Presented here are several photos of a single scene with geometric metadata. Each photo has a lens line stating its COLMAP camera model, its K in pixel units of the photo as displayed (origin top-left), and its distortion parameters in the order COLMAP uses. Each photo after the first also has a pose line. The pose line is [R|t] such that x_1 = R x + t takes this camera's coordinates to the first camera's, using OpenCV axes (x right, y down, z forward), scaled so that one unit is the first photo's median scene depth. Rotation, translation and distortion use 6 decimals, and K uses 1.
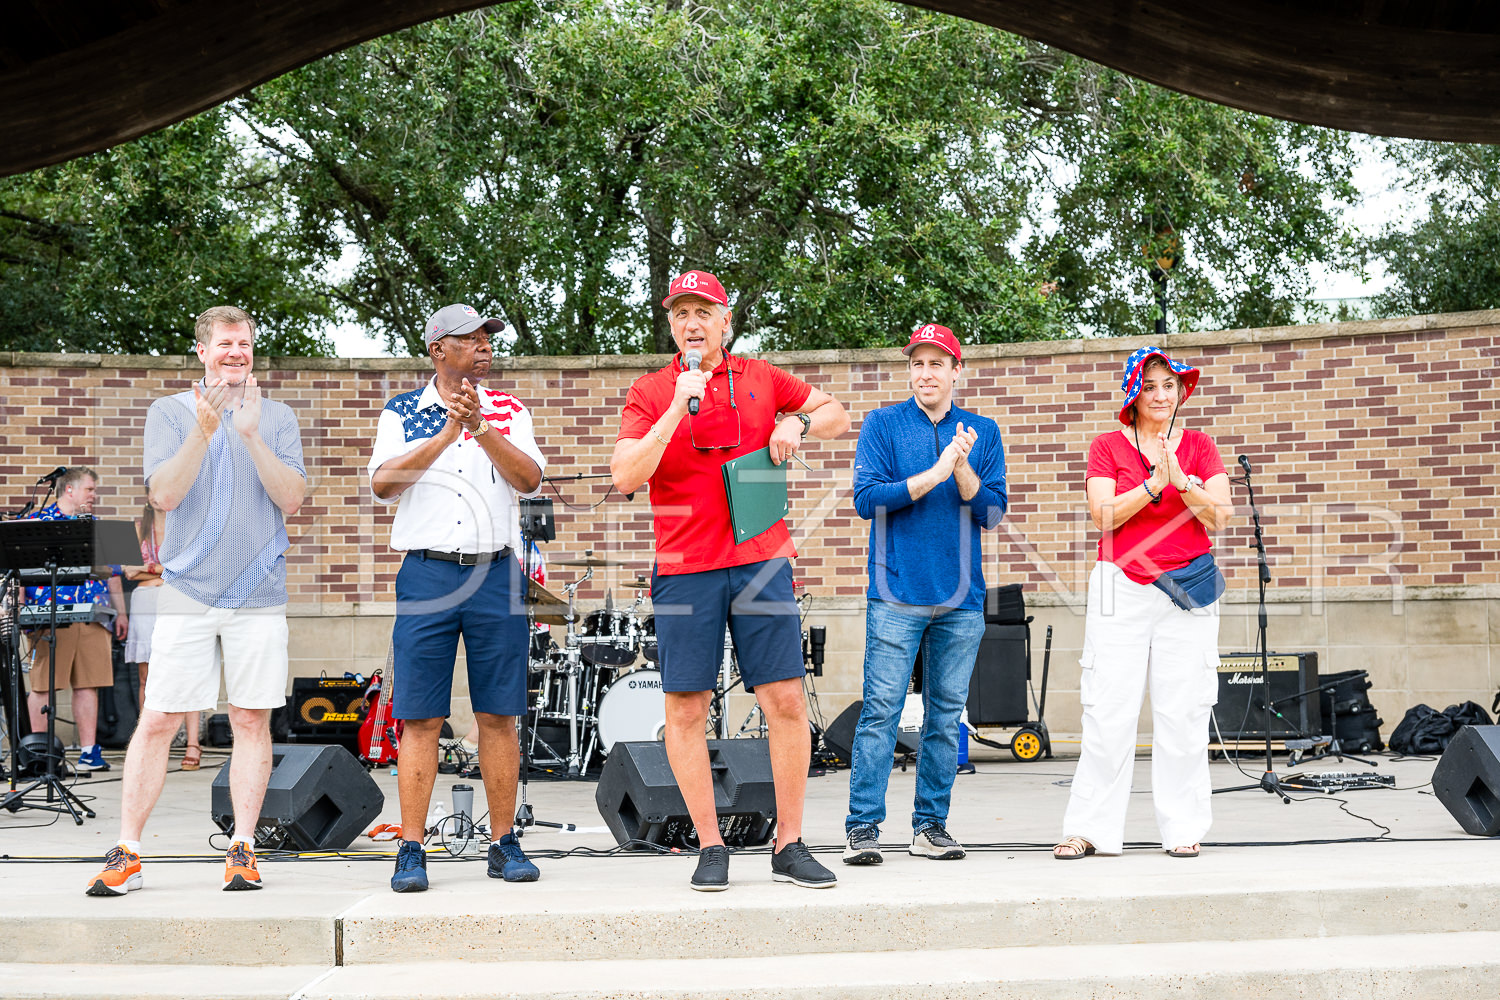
lens RADIAL K [[2427.4, 0, 750.4], [0, 2427.4, 501.0], [0, 0, 1]] dist [-0.042781, 0.000000]
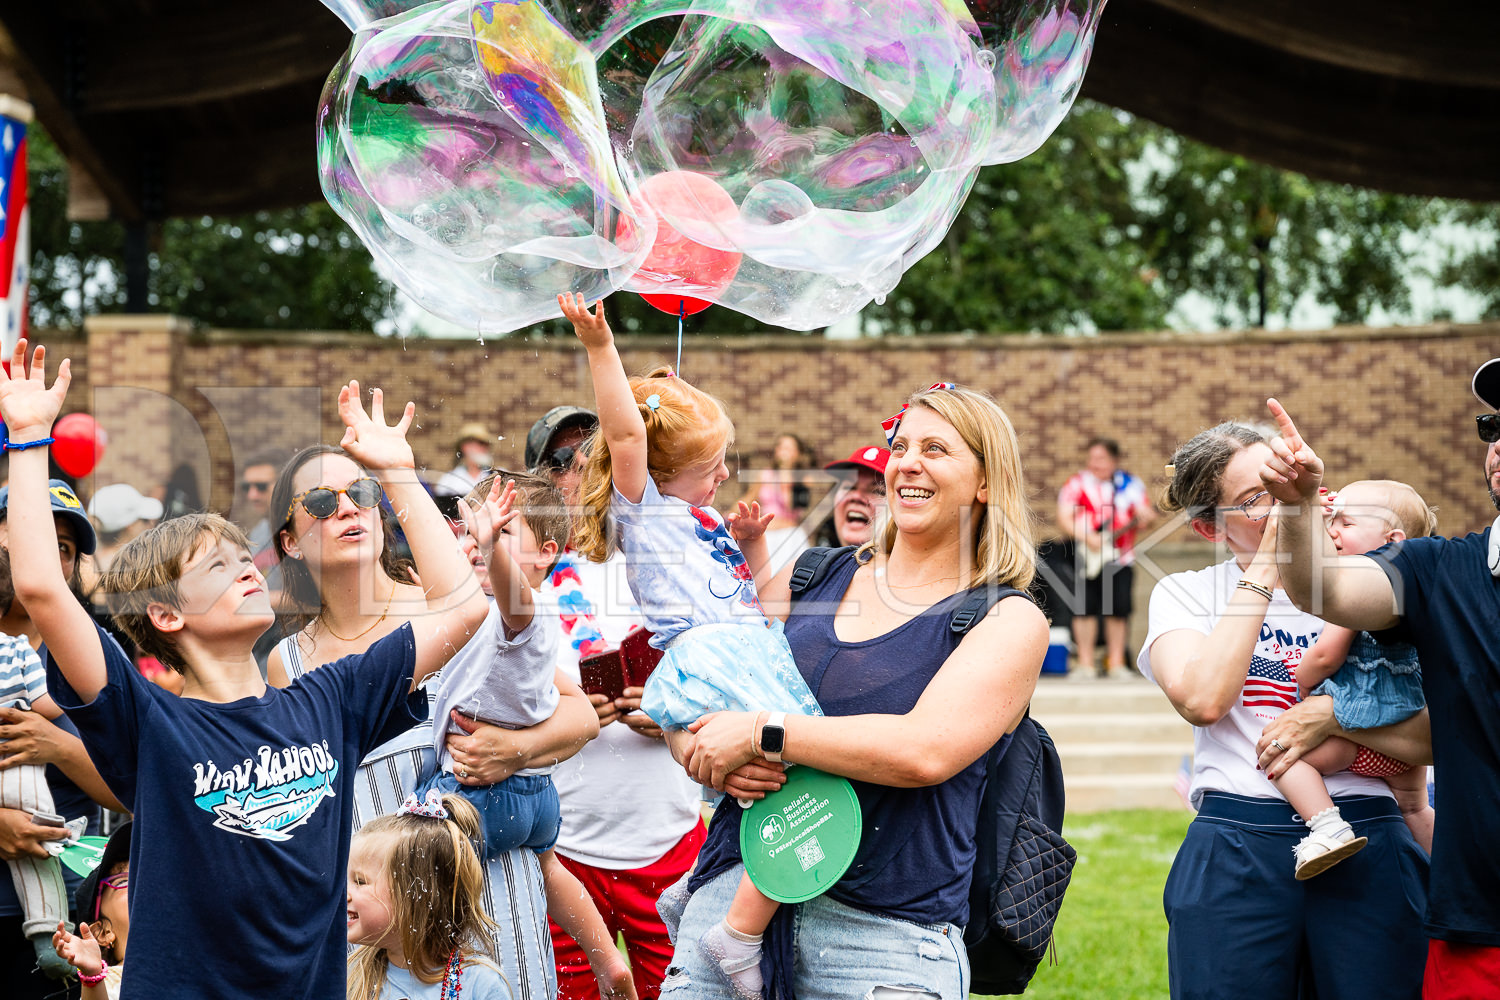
lens RADIAL K [[4145.2, 0, 749.6], [0, 4145.2, 499.5], [0, 0, 1]] dist [0.137533, 0.000000]
pose [[0.999932, 0.011525, 0.001485, -0.074746], [-0.011559, 0.999607, 0.025529, -0.034792], [-0.001191, -0.025545, 0.999673, -1.073159]]
